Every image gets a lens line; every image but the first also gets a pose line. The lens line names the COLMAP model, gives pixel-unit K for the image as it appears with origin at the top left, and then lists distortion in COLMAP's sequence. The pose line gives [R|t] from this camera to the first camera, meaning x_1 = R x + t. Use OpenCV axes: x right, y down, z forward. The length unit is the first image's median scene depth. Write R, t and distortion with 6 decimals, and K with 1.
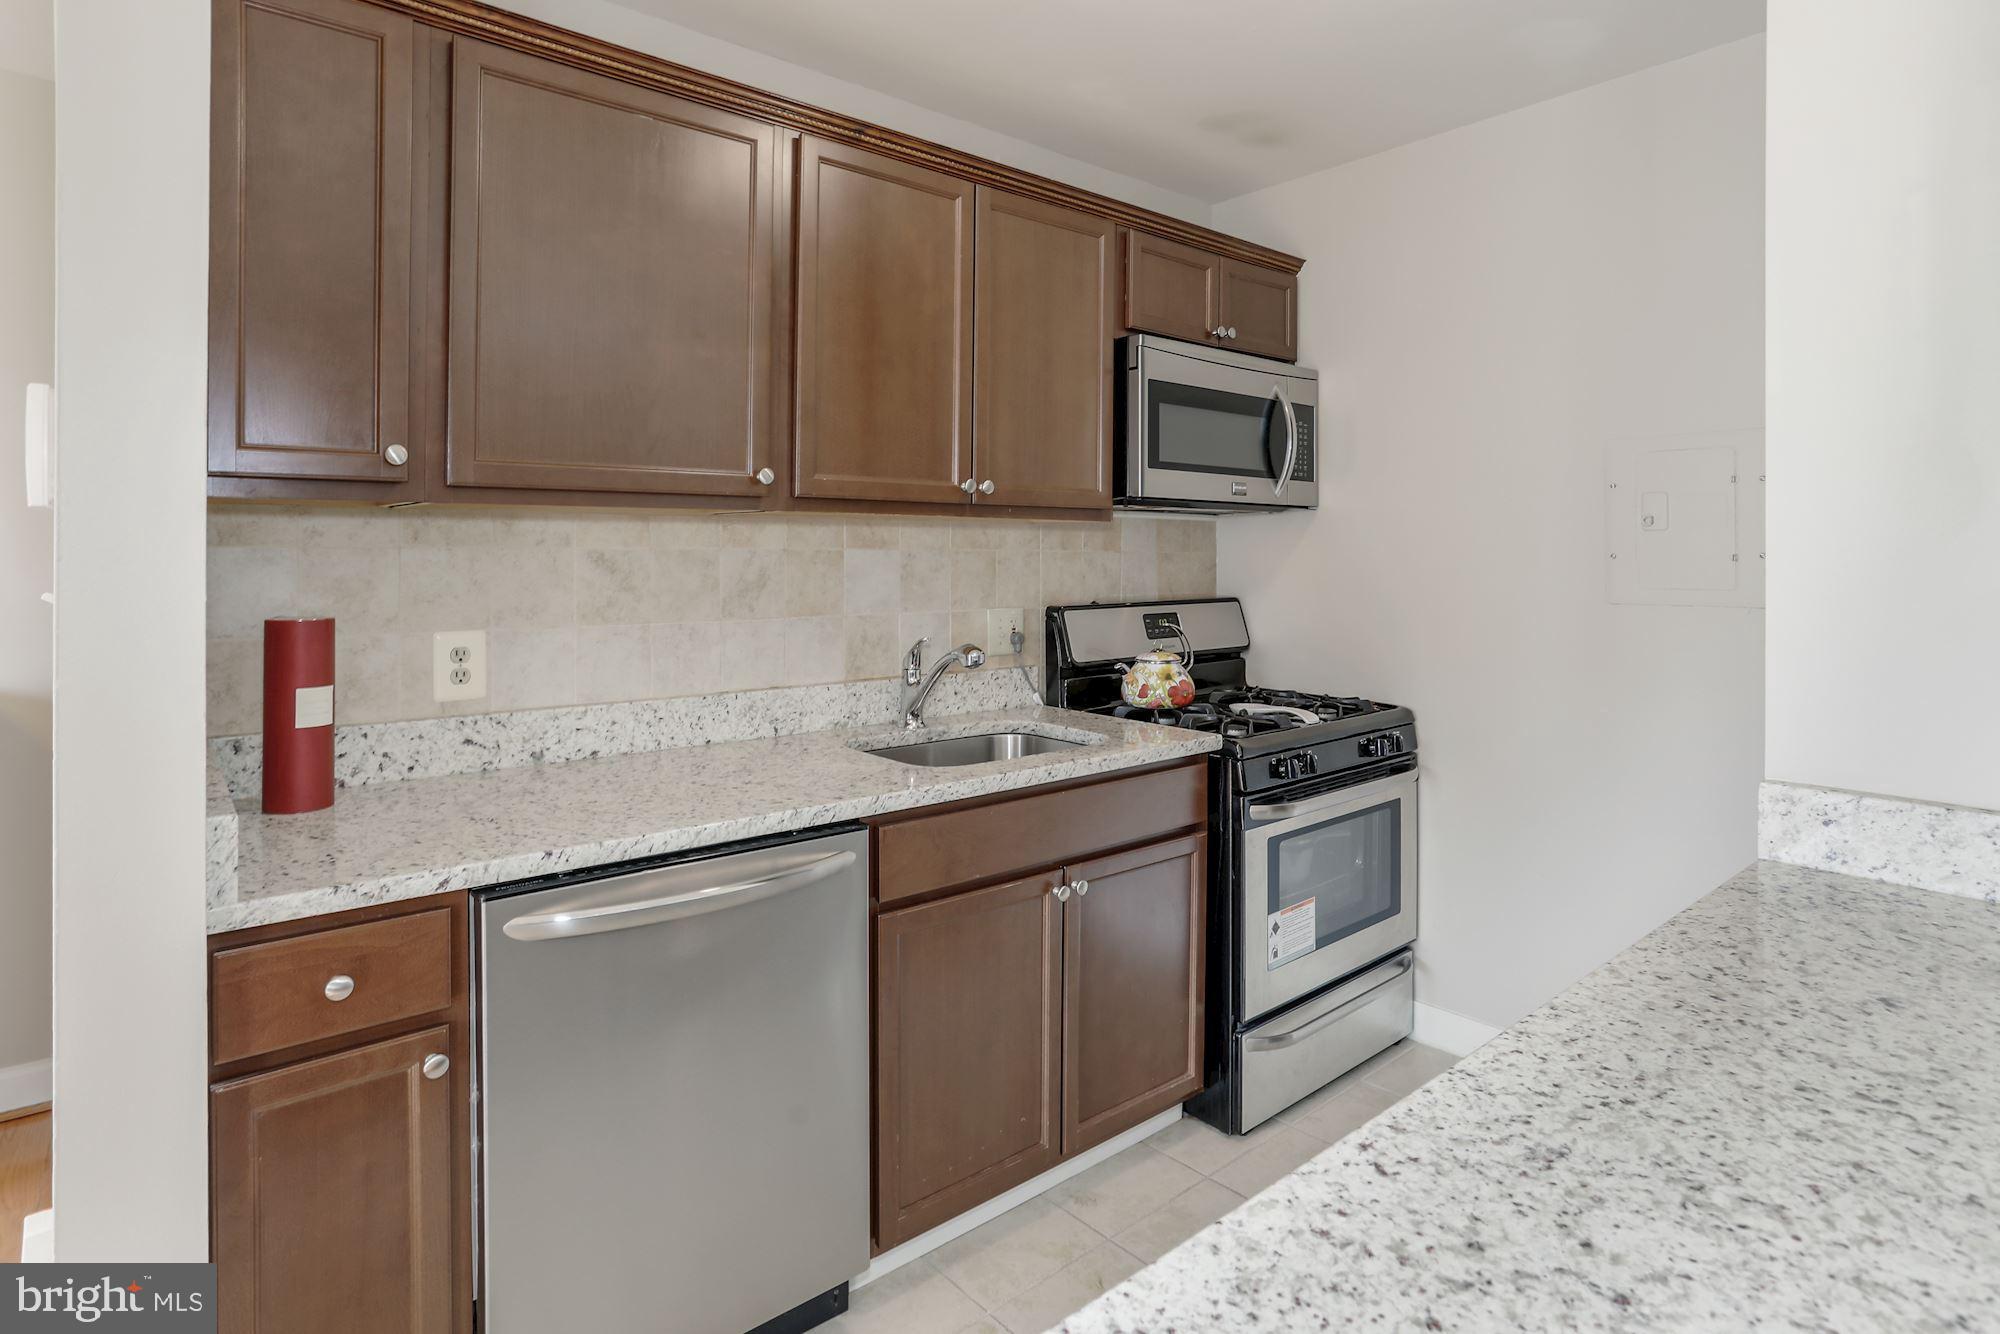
lens RADIAL K [[1053.2, 0, 1024.9], [0, 1053.2, 545.8], [0, 0, 1]] dist [-0.064108, 0.040659]
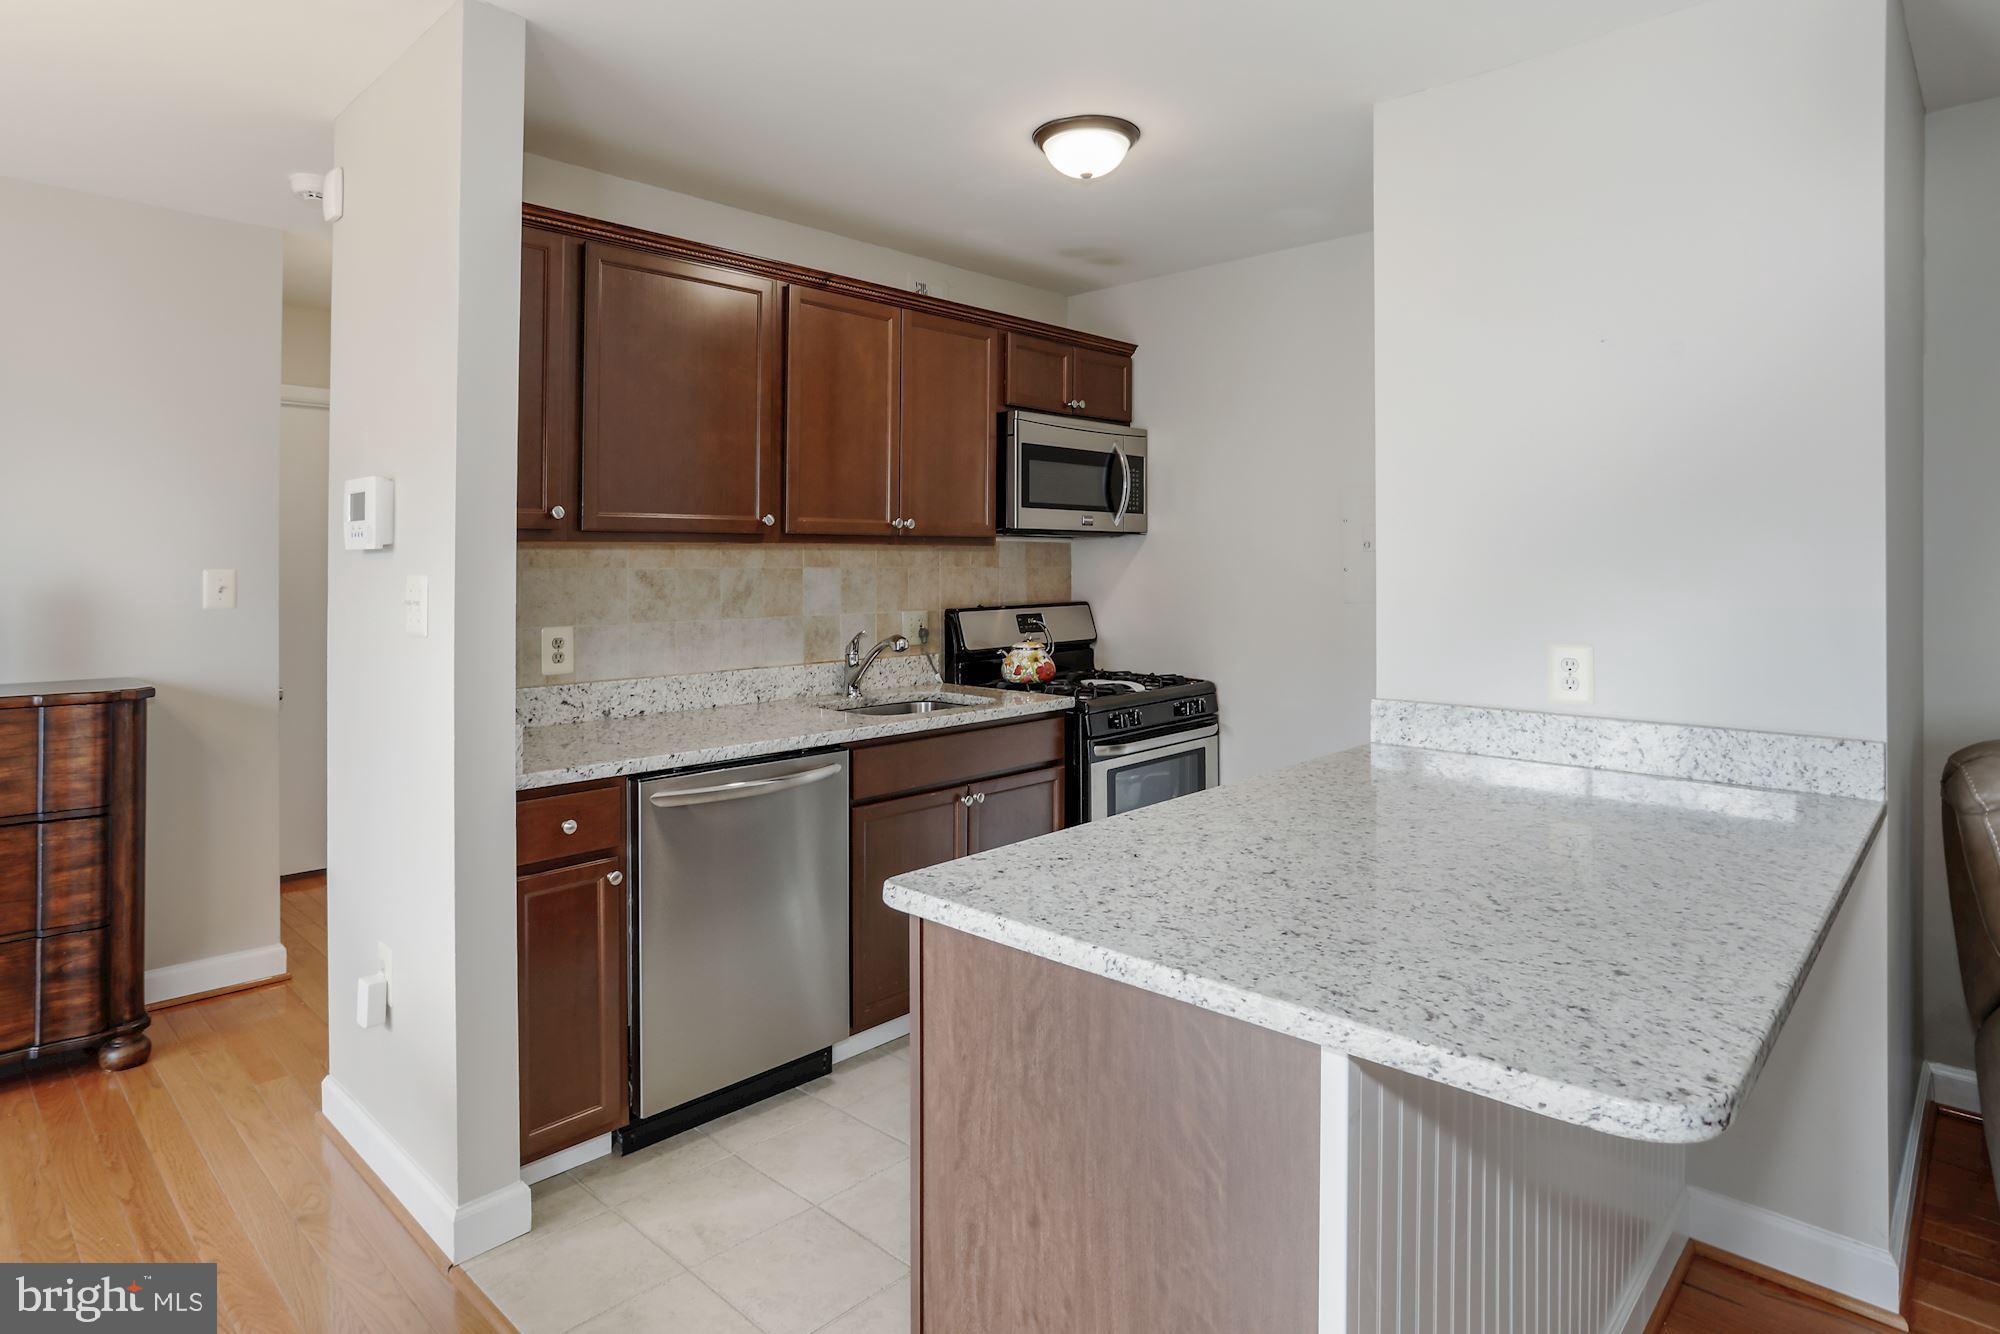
lens RADIAL K [[1107.3, 0, 979.4], [0, 1107.3, 547.5], [0, 0, 1]] dist [-0.051355, 0.034033]
pose [[0.995616, -0.003172, 0.093485, -0.080653], [0.003714, 0.999977, -0.005623, -0.014819], [-0.093465, 0.005945, 0.995605, -0.484125]]
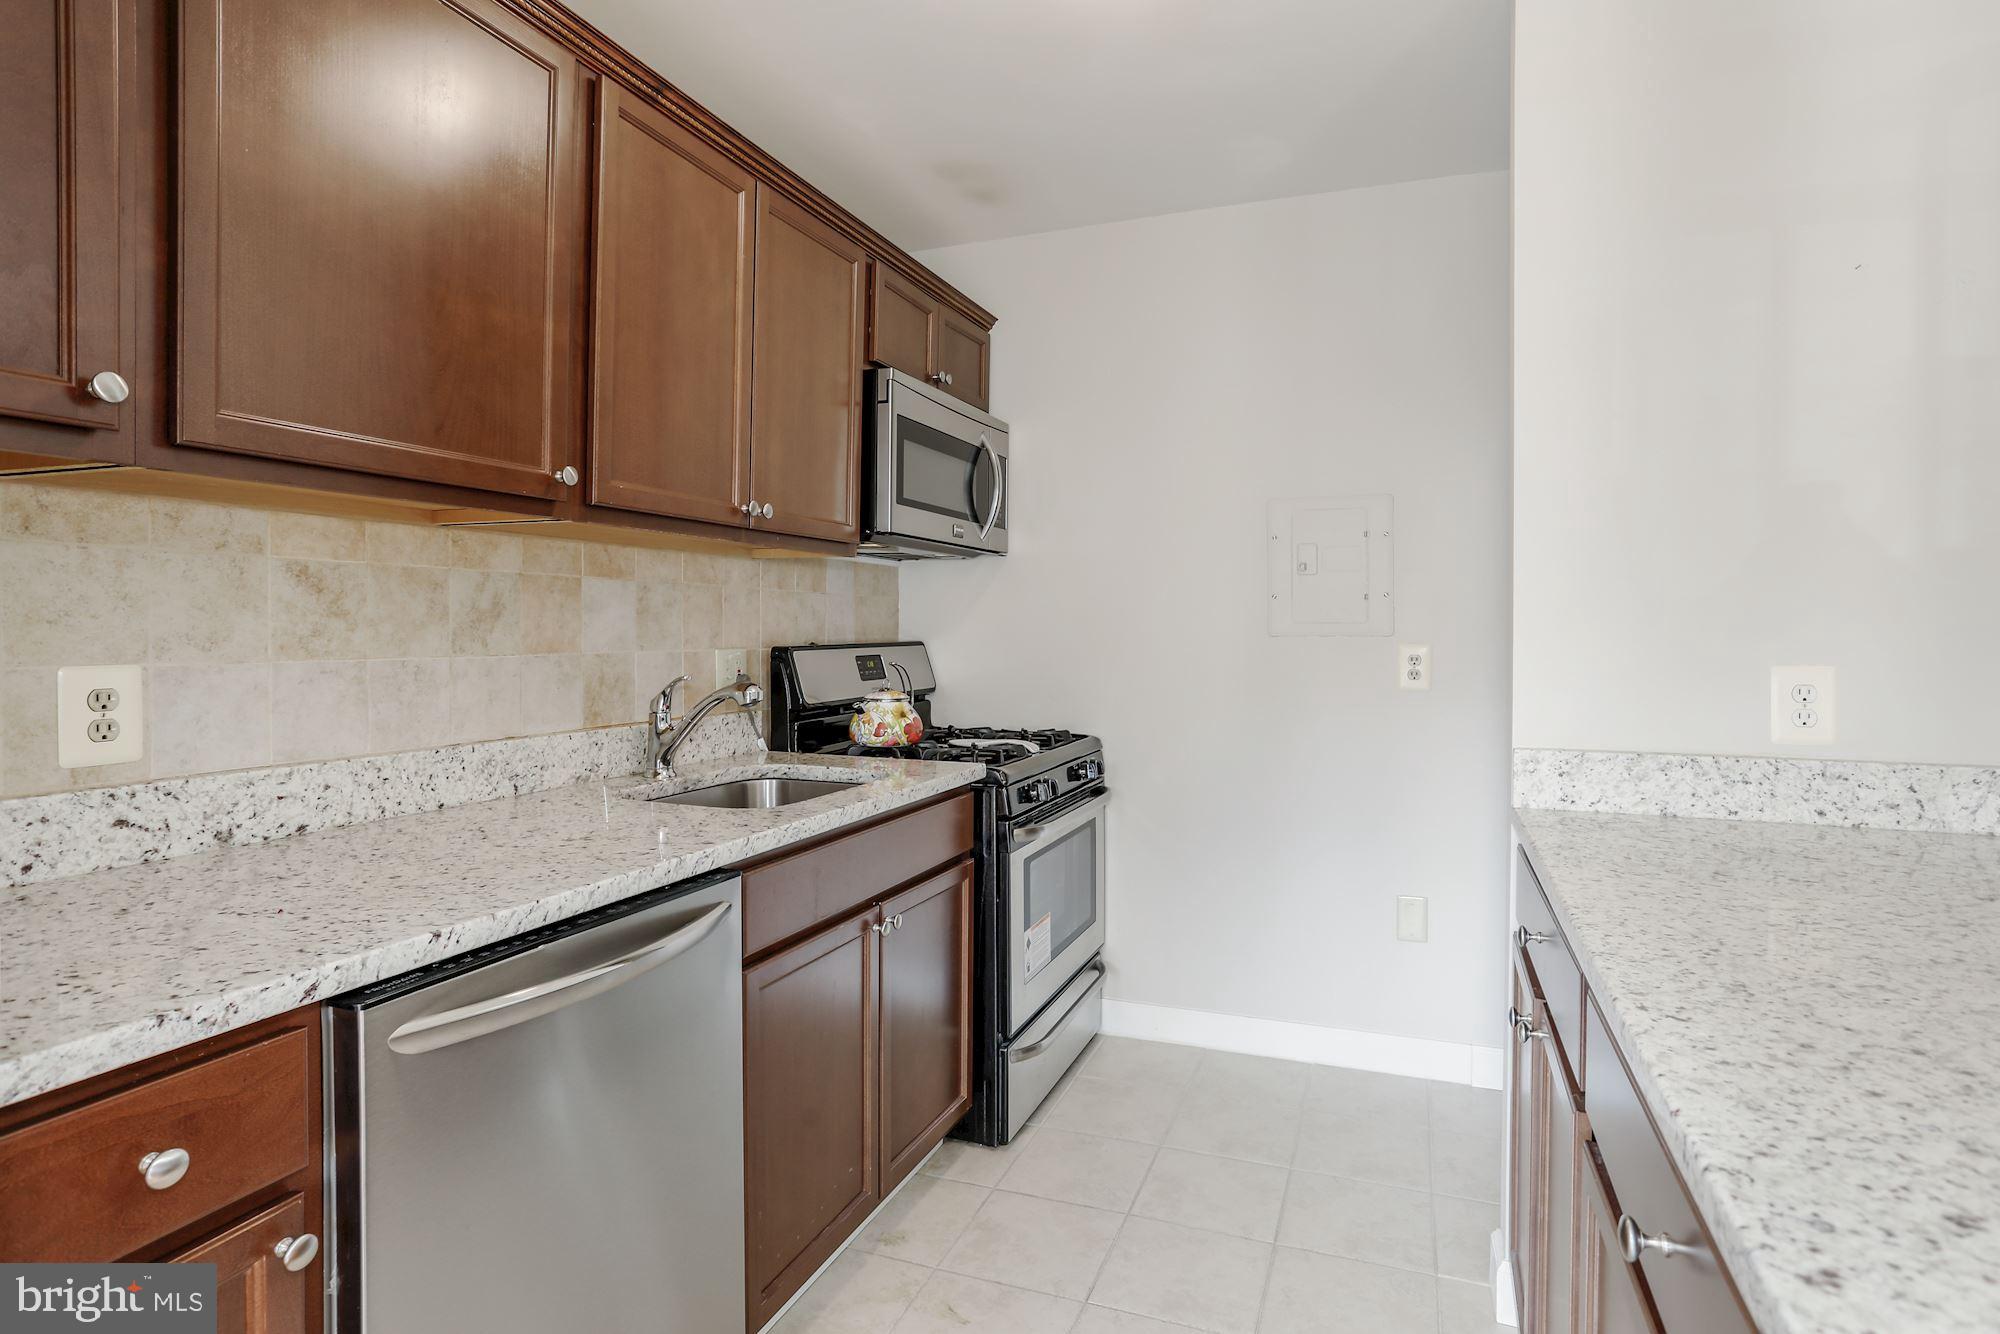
lens RADIAL K [[1026.6, 0, 1020.5], [0, 1026.6, 638.0], [0, 0, 1]] dist [-0.056770, 0.034049]
pose [[0.882293, -0.003466, 0.470687, -0.258498], [-0.004277, 0.999873, 0.015379, 0.041234], [-0.470680, -0.015582, 0.882166, 0.094864]]
